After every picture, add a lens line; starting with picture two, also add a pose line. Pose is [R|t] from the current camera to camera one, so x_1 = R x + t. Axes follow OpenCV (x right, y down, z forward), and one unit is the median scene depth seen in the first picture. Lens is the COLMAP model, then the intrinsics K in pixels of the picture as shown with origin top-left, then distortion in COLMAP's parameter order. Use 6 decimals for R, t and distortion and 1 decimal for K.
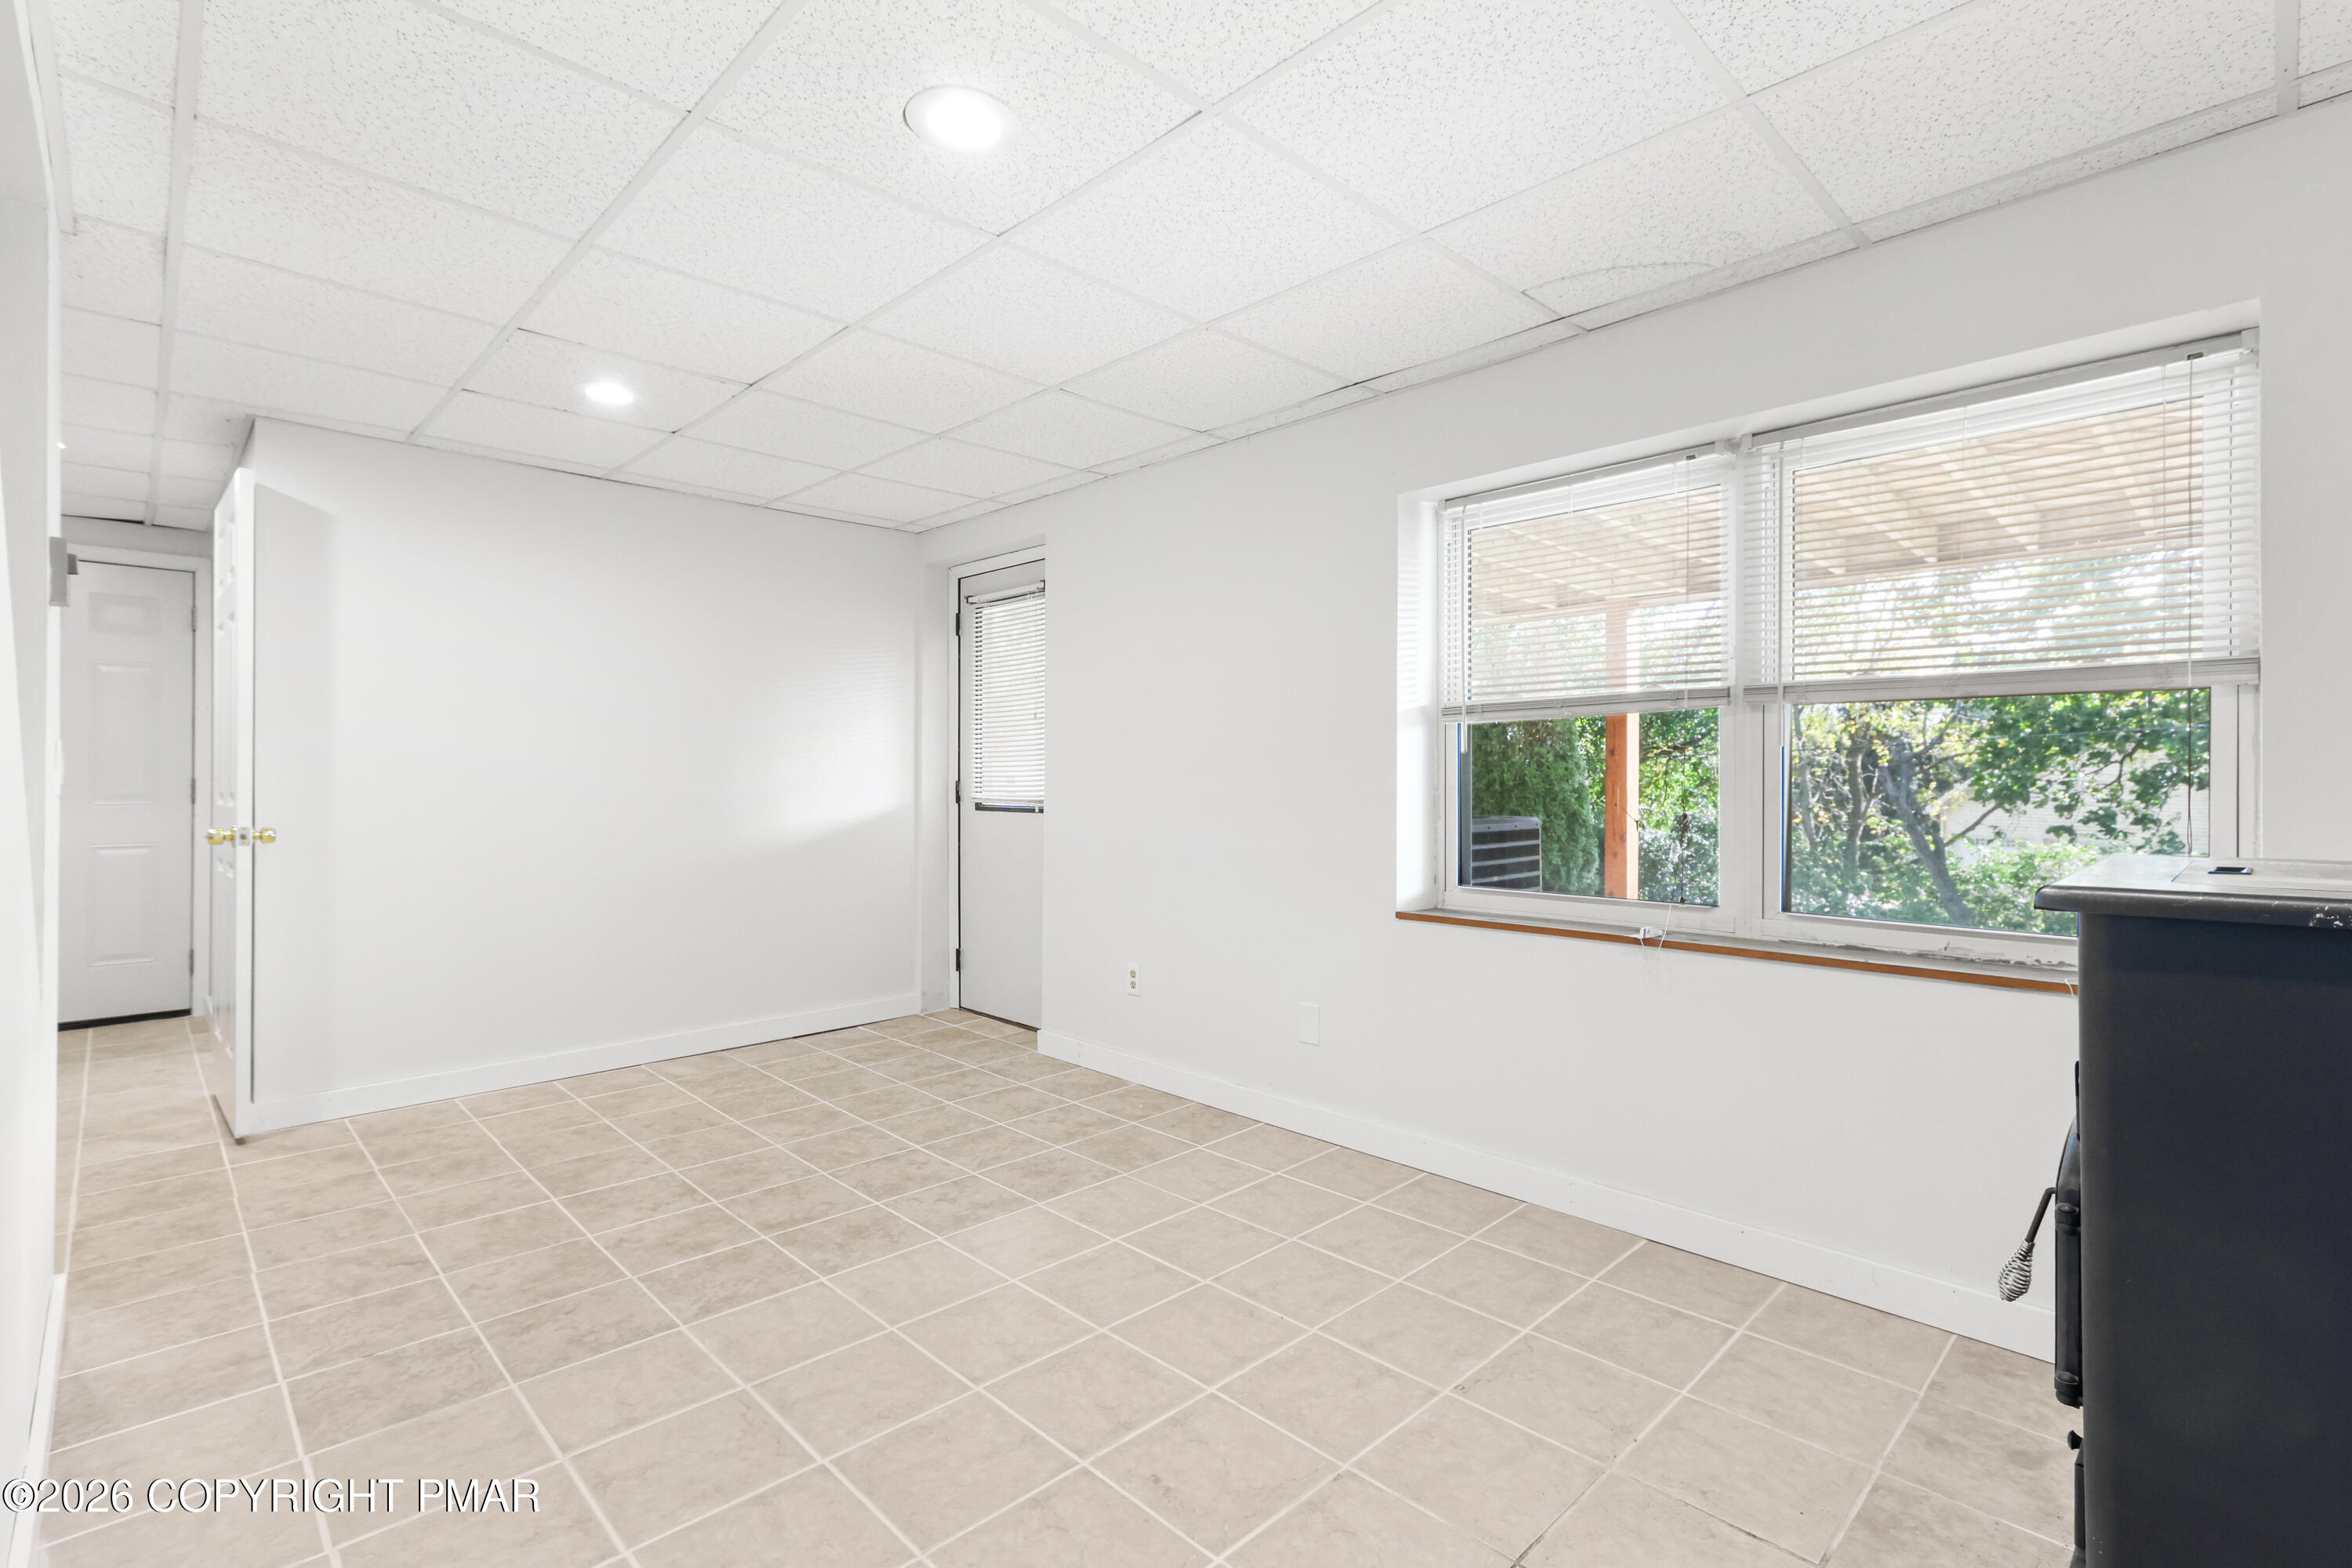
lens RADIAL K [[1079.7, 0, 1167.6], [0, 1079.7, 776.5], [0, 0, 1]] dist [0.000274, 0.000425]
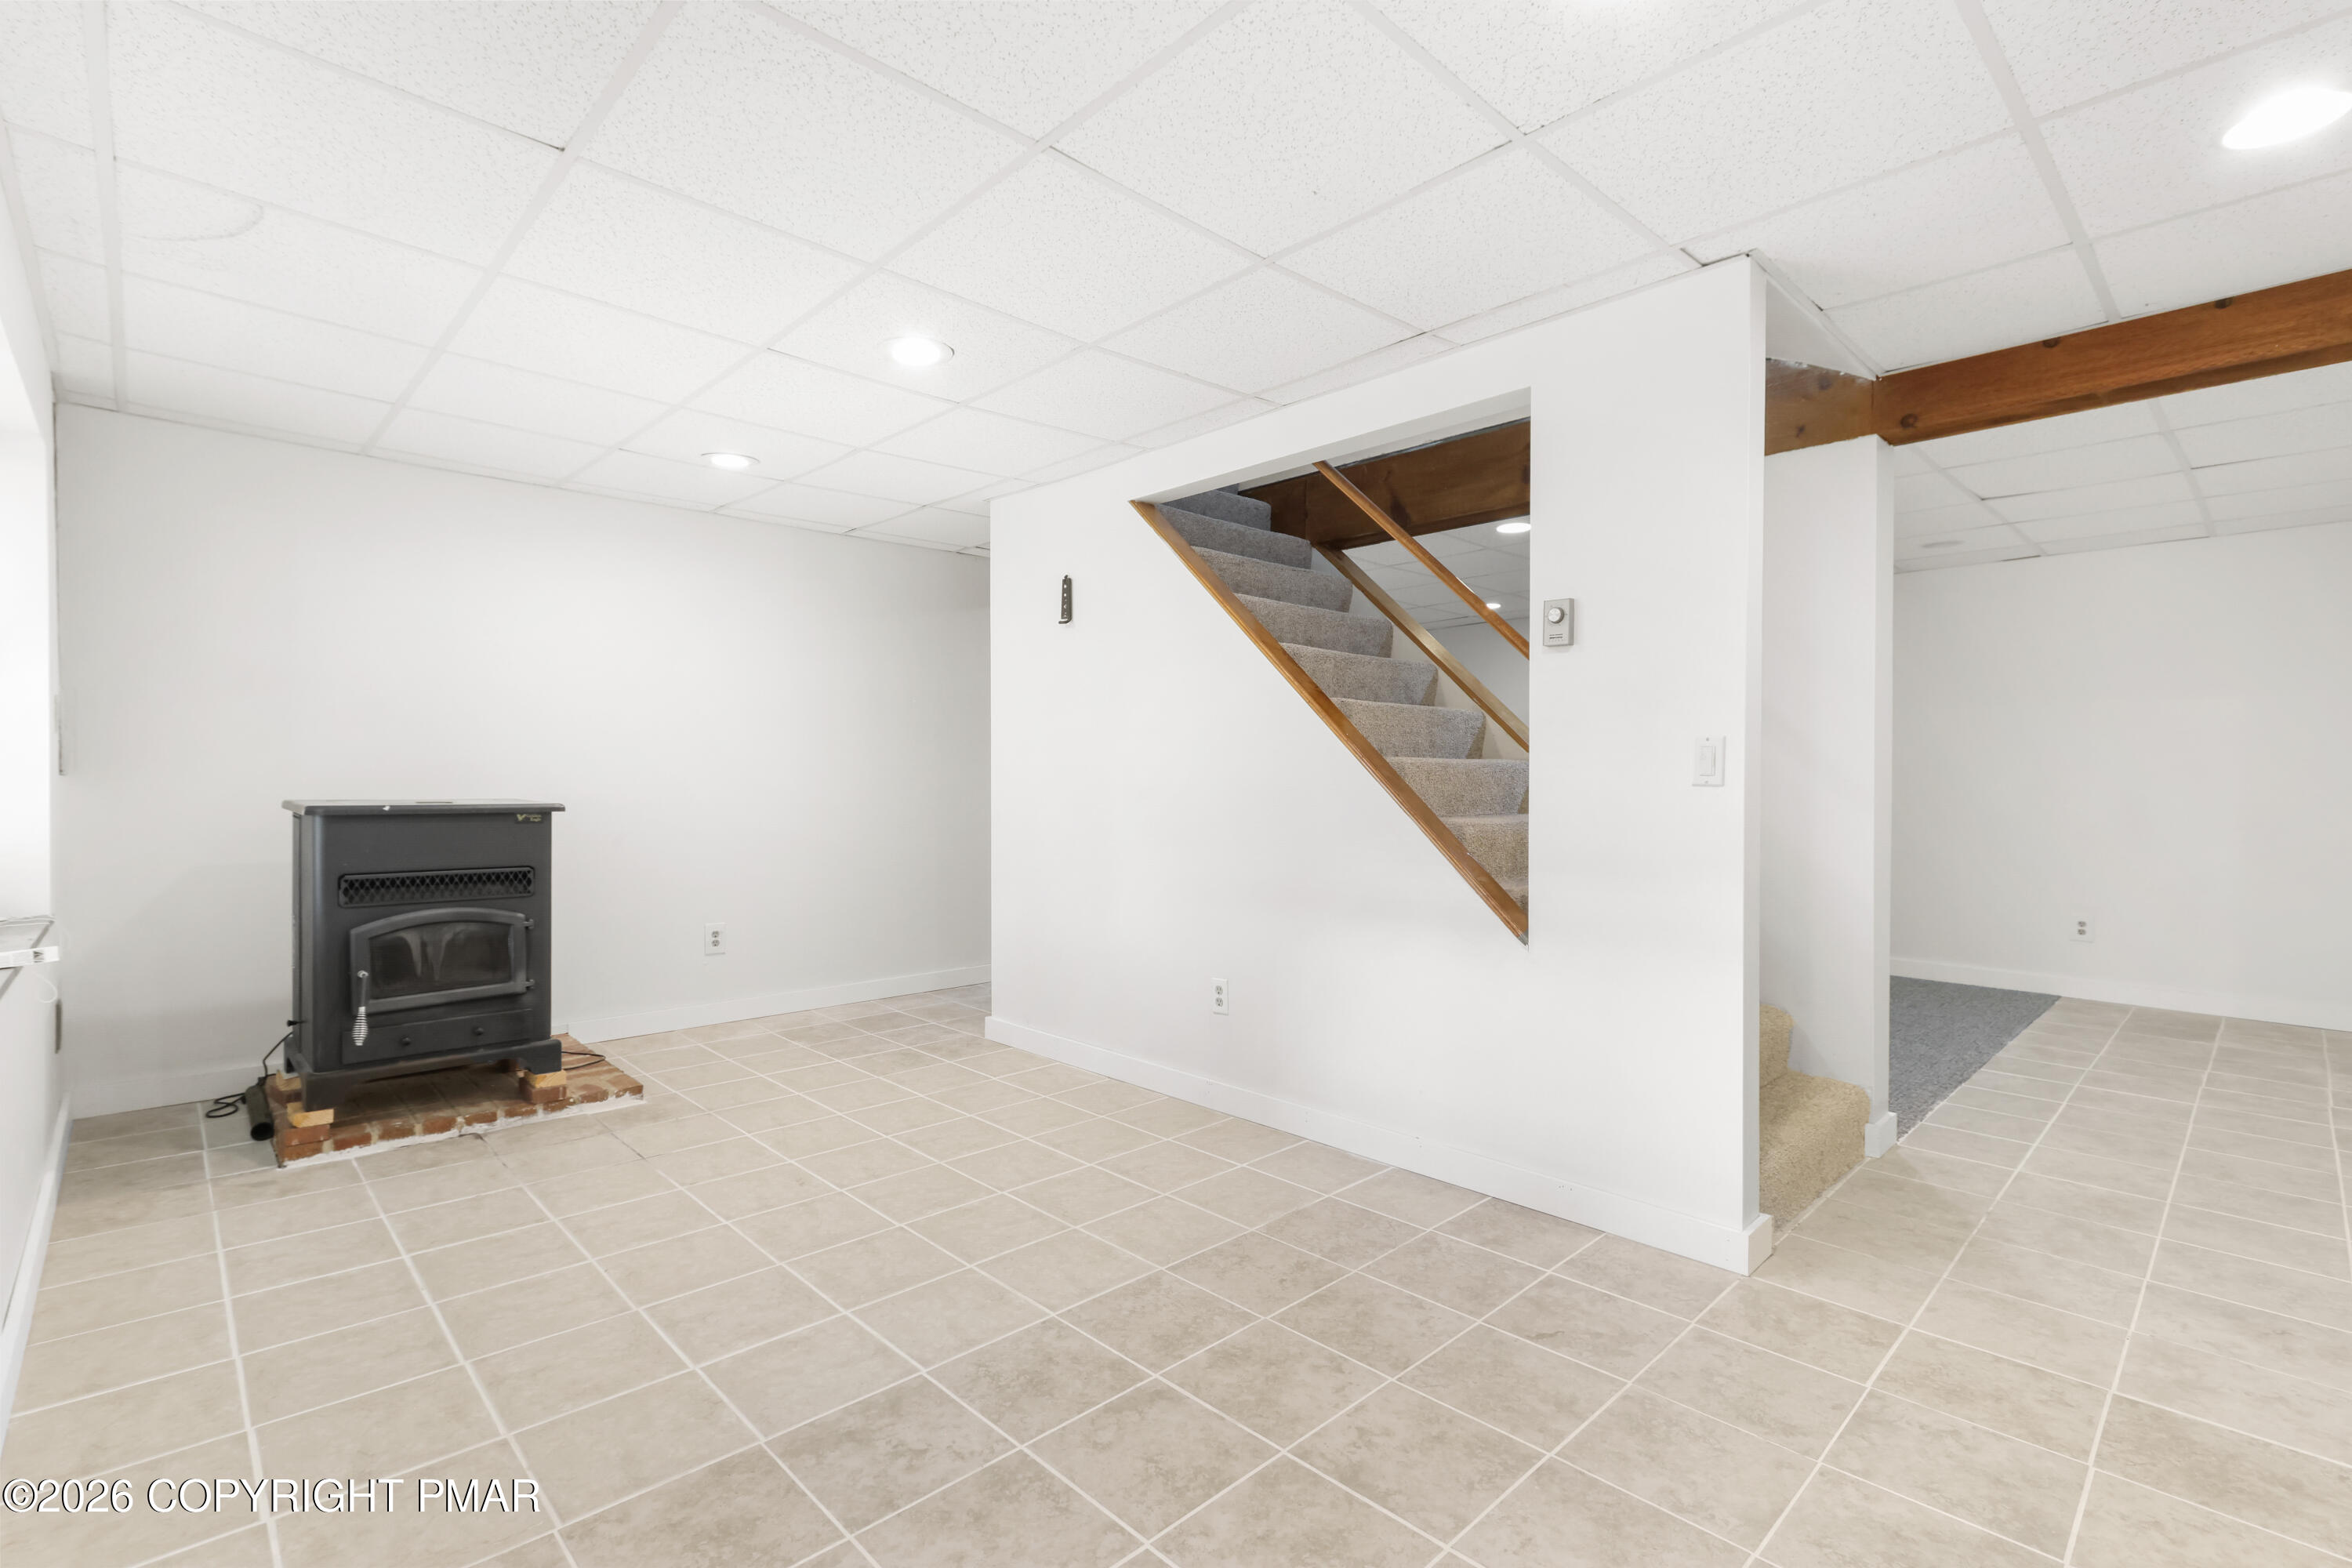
lens RADIAL K [[1079.7, 0, 1167.6], [0, 1079.7, 776.5], [0, 0, 1]] dist [0.000274, 0.000425]
pose [[-0.999974, -0.004895, 0.005233, -0.402061], [-0.004917, 0.999979, -0.004280, 0.013245], [-0.005211, -0.004305, -0.999977, 1.839875]]
